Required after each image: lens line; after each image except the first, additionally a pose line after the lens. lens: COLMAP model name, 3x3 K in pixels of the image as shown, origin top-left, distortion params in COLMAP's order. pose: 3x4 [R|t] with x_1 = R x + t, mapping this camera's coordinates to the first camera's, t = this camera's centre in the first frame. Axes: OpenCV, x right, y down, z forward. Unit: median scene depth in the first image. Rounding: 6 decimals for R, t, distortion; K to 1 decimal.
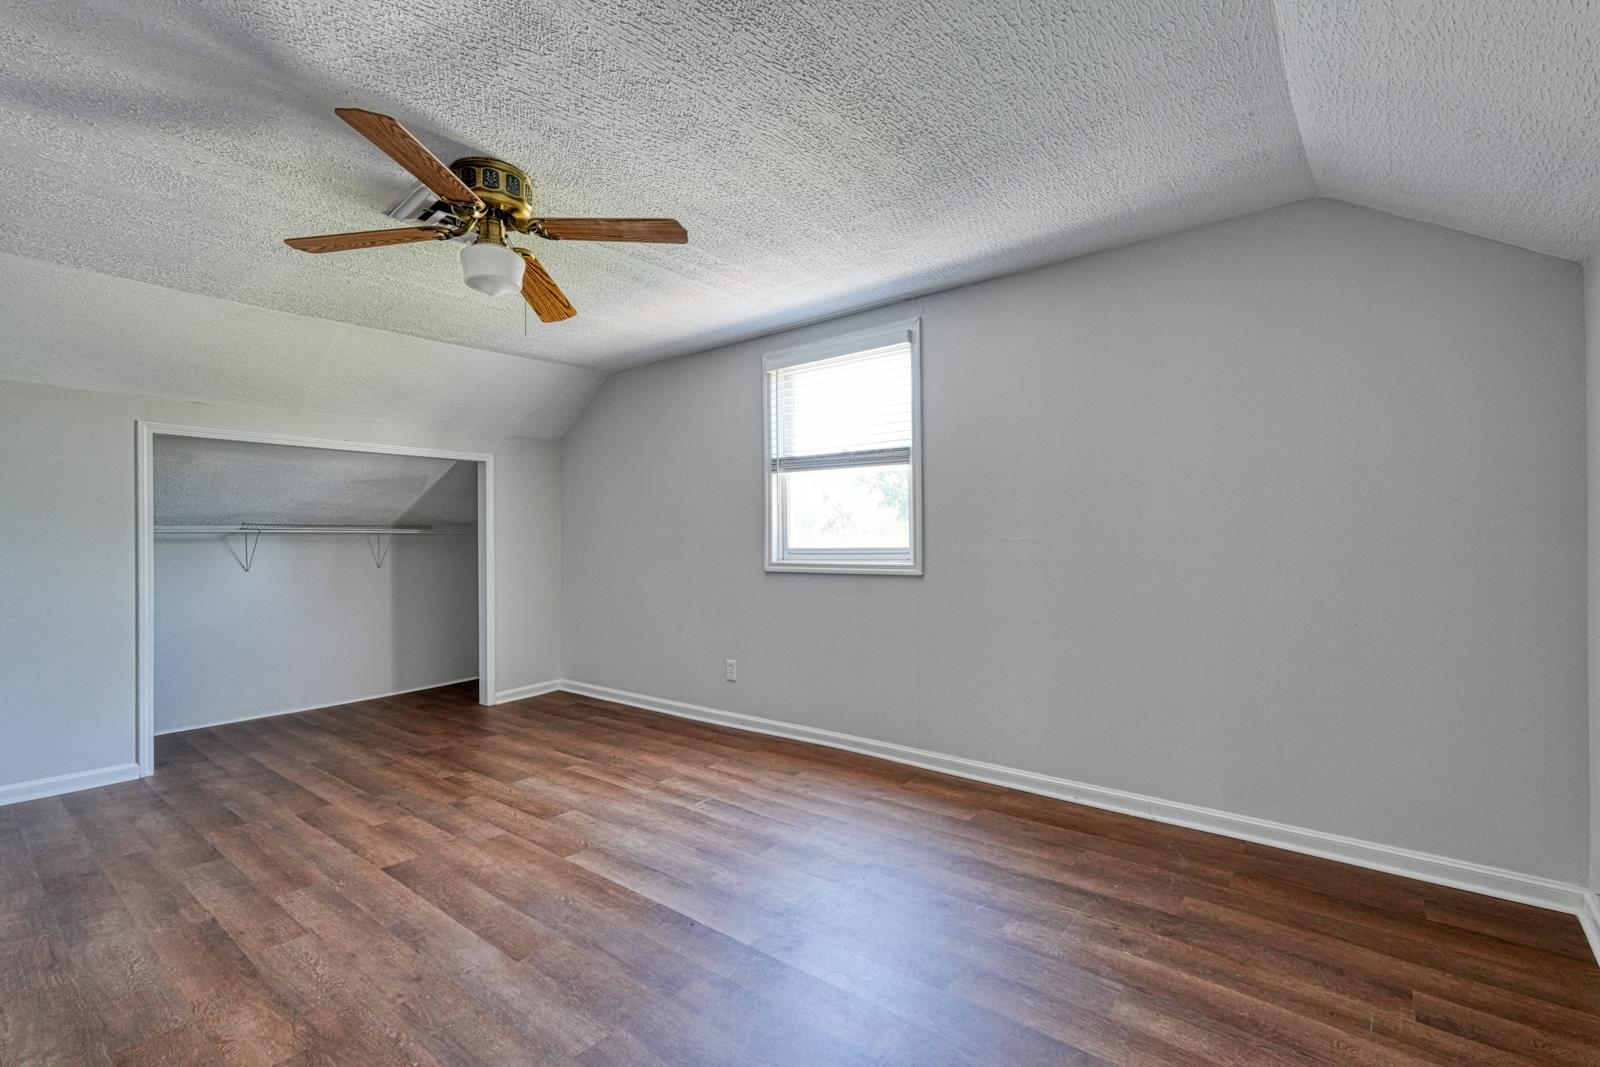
lens RADIAL K [[703.2, 0, 798.1], [0, 703.2, 539.9], [0, 0, 1]] dist [0.000671, 0.000078]
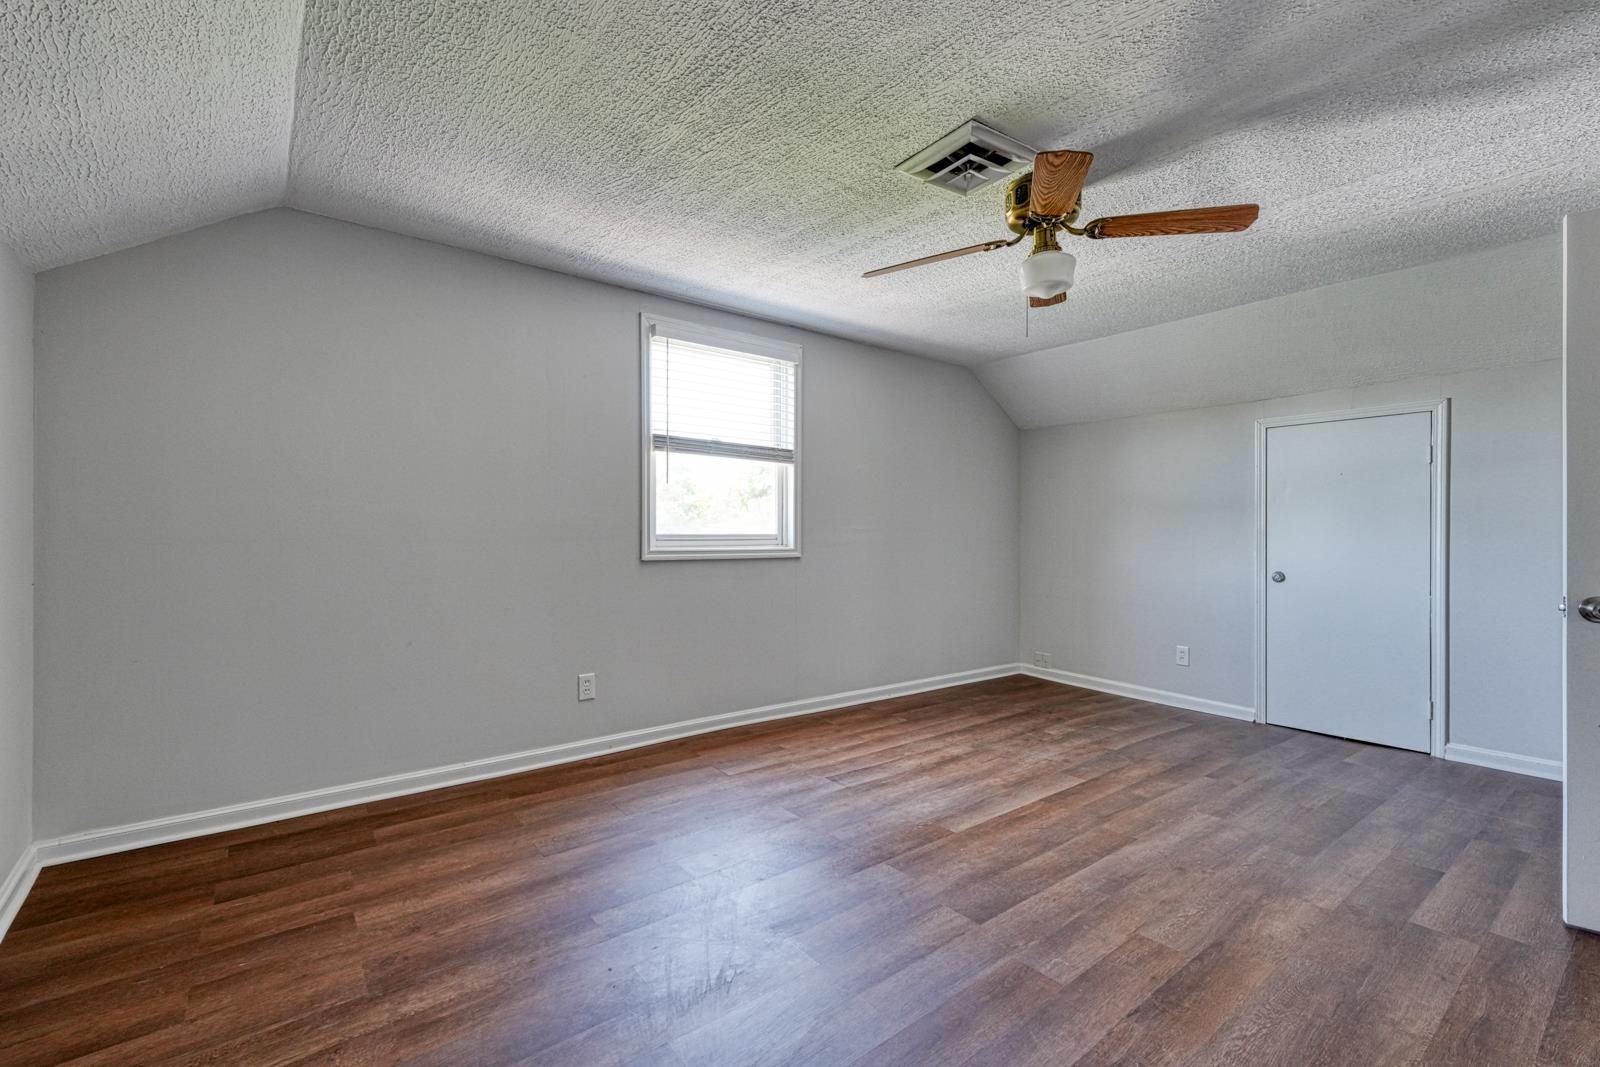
lens RADIAL K [[703.2, 0, 801.6], [0, 703.2, 530.9], [0, 0, 1]] dist [0.000671, 0.000078]
pose [[0.234928, 0.012106, 0.971937, -1.103273], [-0.008020, 0.999913, -0.010516, 0.019513], [-0.971980, -0.005324, 0.235004, 0.778568]]
